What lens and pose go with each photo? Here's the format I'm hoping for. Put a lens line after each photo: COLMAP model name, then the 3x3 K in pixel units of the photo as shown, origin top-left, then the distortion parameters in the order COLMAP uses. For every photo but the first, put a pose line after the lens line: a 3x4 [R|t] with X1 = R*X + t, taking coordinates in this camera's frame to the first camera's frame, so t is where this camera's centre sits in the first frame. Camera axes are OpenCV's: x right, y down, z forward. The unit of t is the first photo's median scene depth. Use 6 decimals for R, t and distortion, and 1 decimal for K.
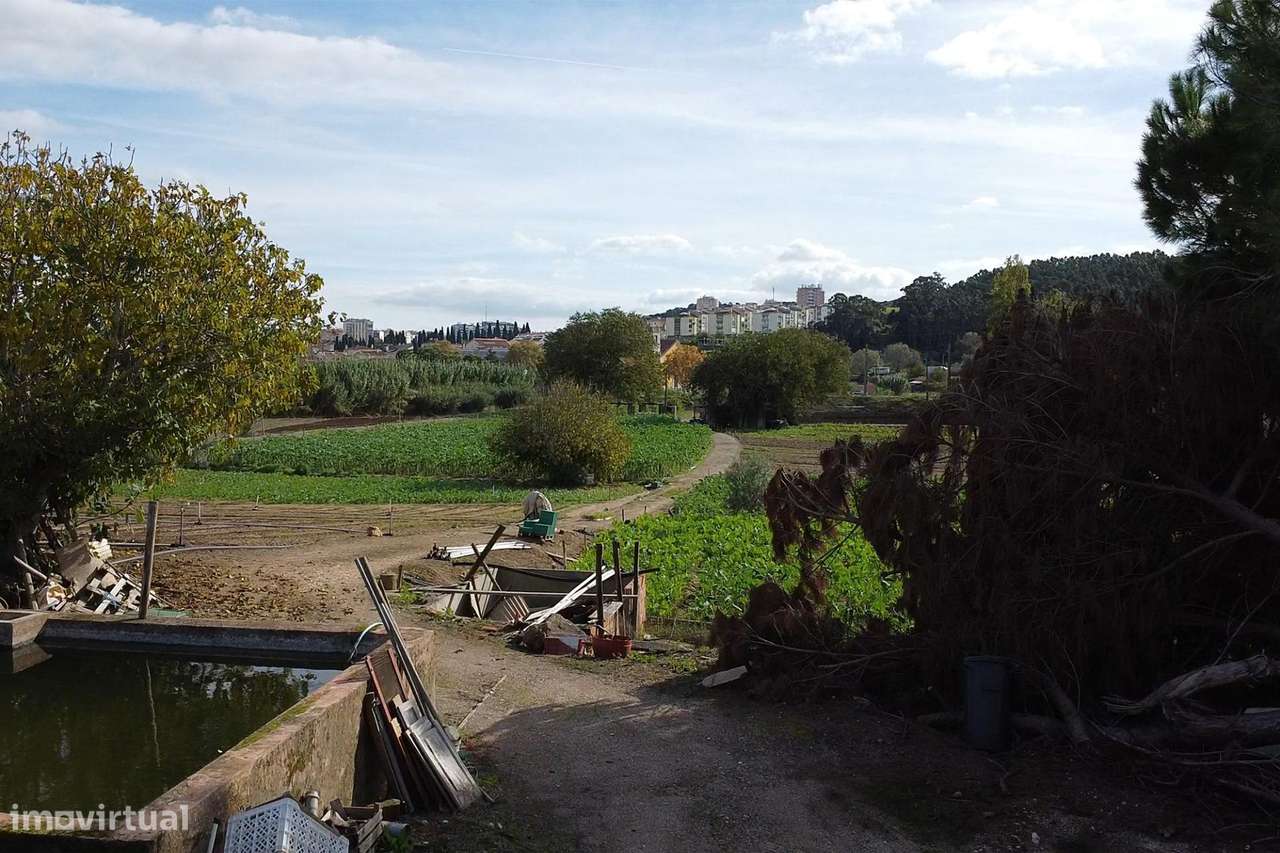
lens RADIAL K [[1150.3, 0, 650.8], [0, 1150.3, 477.6], [0, 0, 1]] dist [-0.007384, -0.040448]
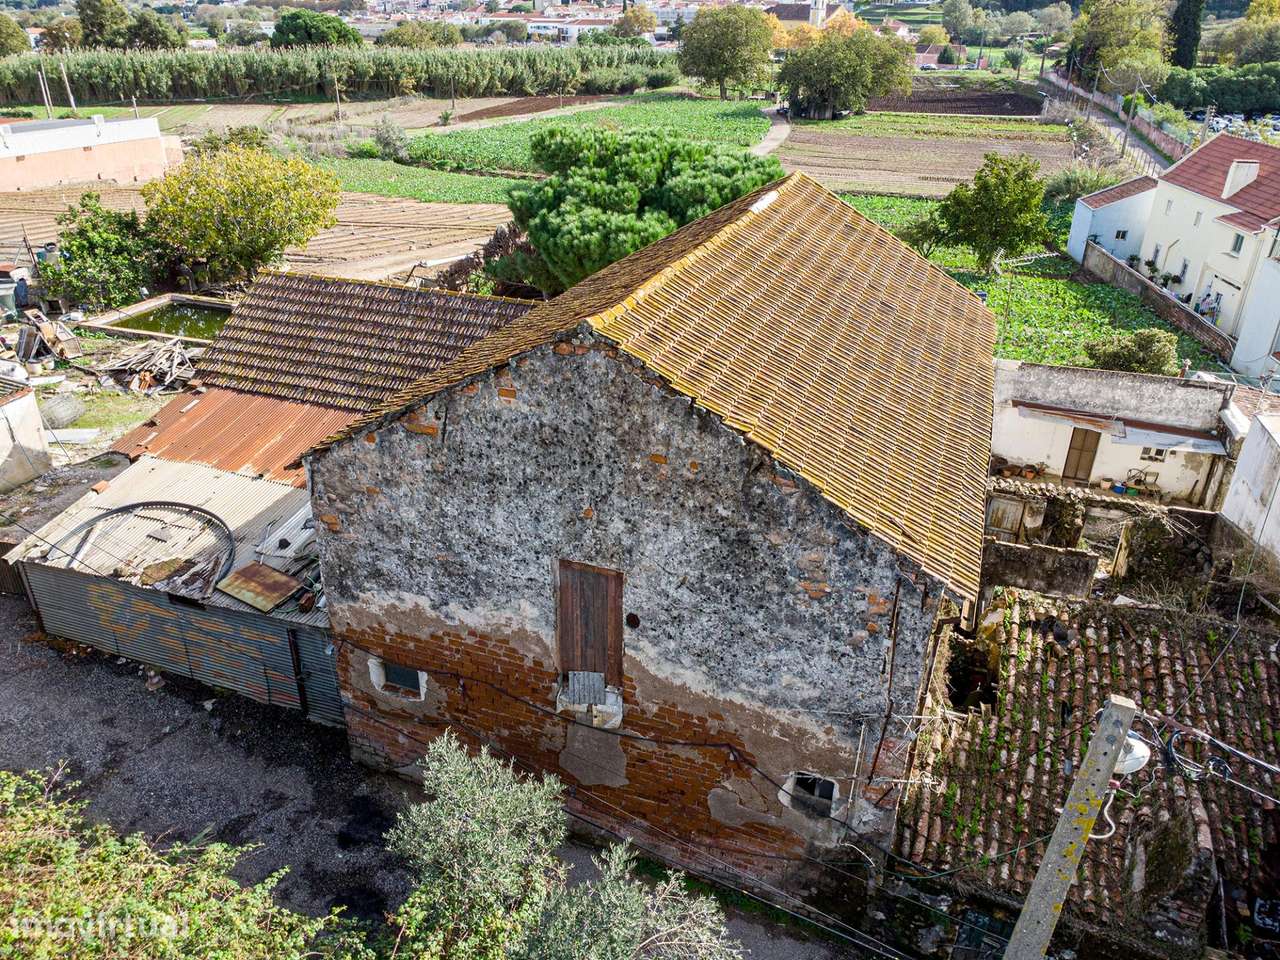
lens RADIAL K [[928.1, 0, 638.0], [0, 928.1, 497.4], [0, 0, 1]] dist [0.013435, -0.014082]
pose [[0.977688, 0.100035, -0.184713, 0.030340], [-0.022381, 0.923928, 0.381911, -0.010836], [0.208866, -0.369256, 0.905553, -0.040404]]
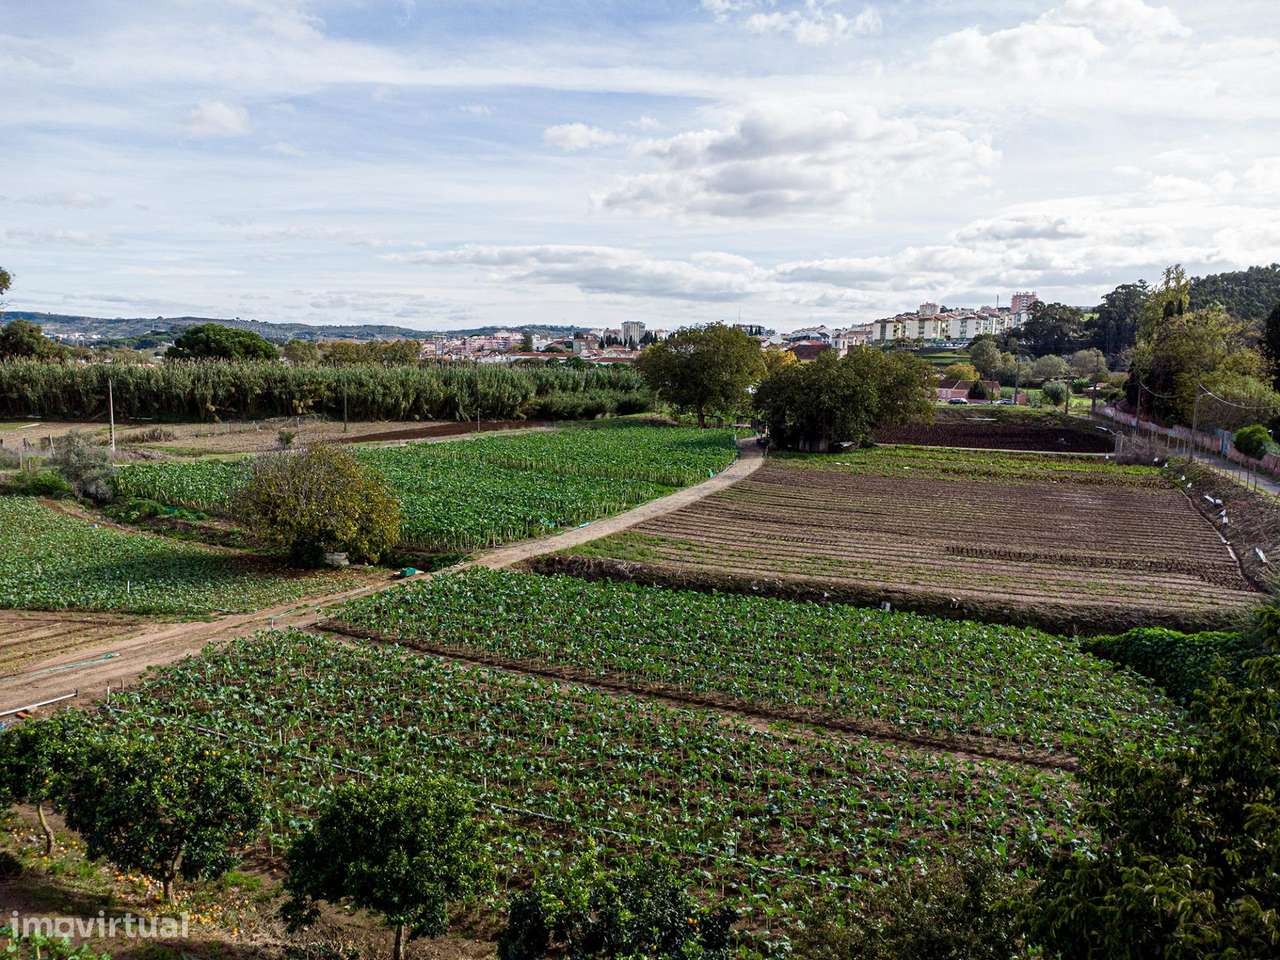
lens RADIAL K [[928.1, 0, 641.1], [0, 928.1, 491.2], [0, 0, 1]] dist [0.013435, -0.014082]
pose [[0.964340, 0.051149, -0.259678, 0.037818], [-0.039480, 0.997971, 0.049961, -0.010440], [0.261707, -0.037927, 0.964402, 0.049120]]
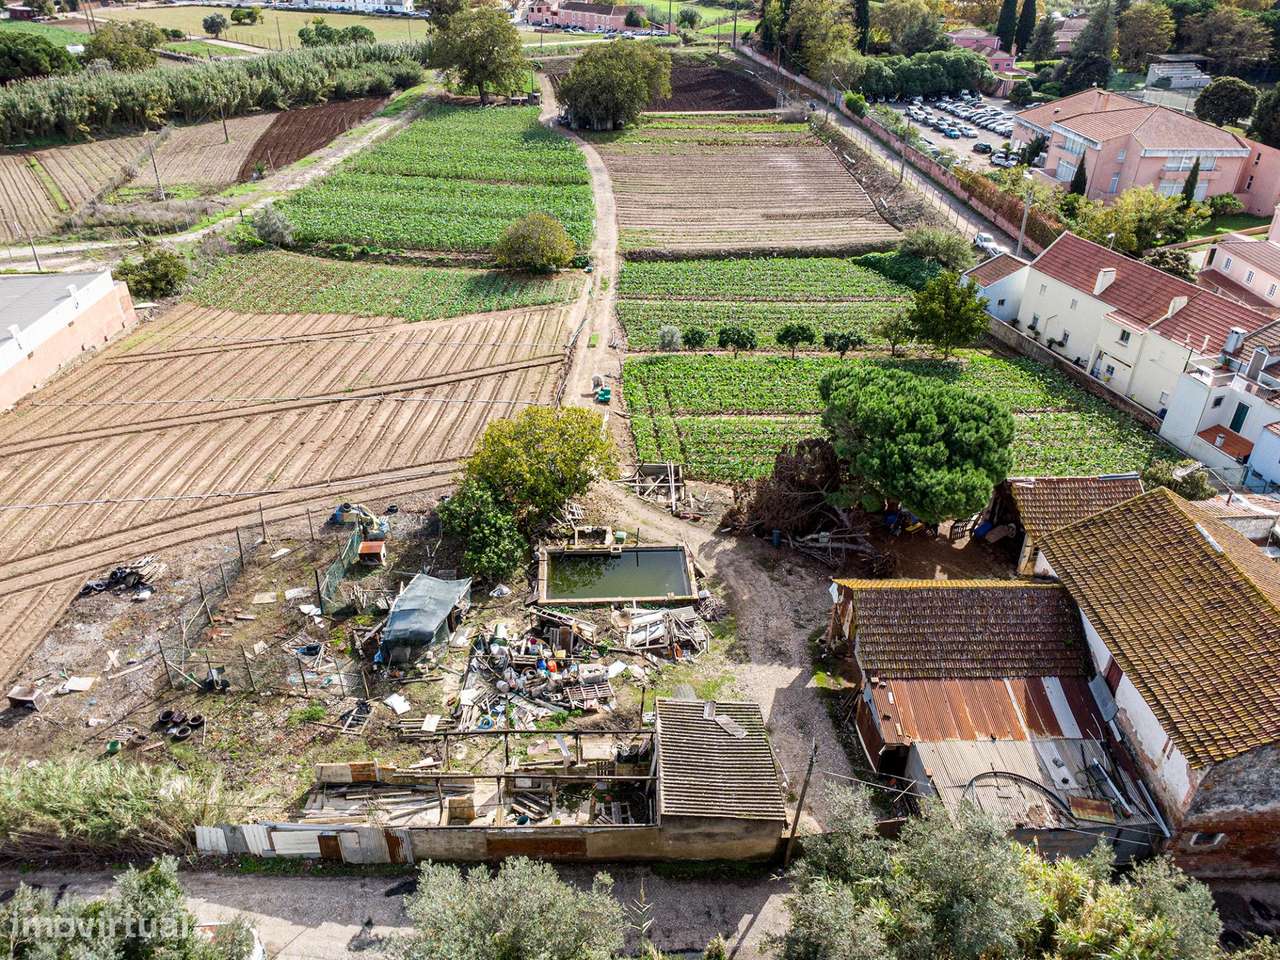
lens RADIAL K [[928.1, 0, 639.1], [0, 928.1, 502.7], [0, 0, 1]] dist [0.013435, -0.014082]
pose [[0.984633, -0.091012, 0.149046, -0.019984], [0.012197, 0.887220, 0.461186, -0.039929], [-0.174210, -0.452281, 0.874696, -0.053889]]
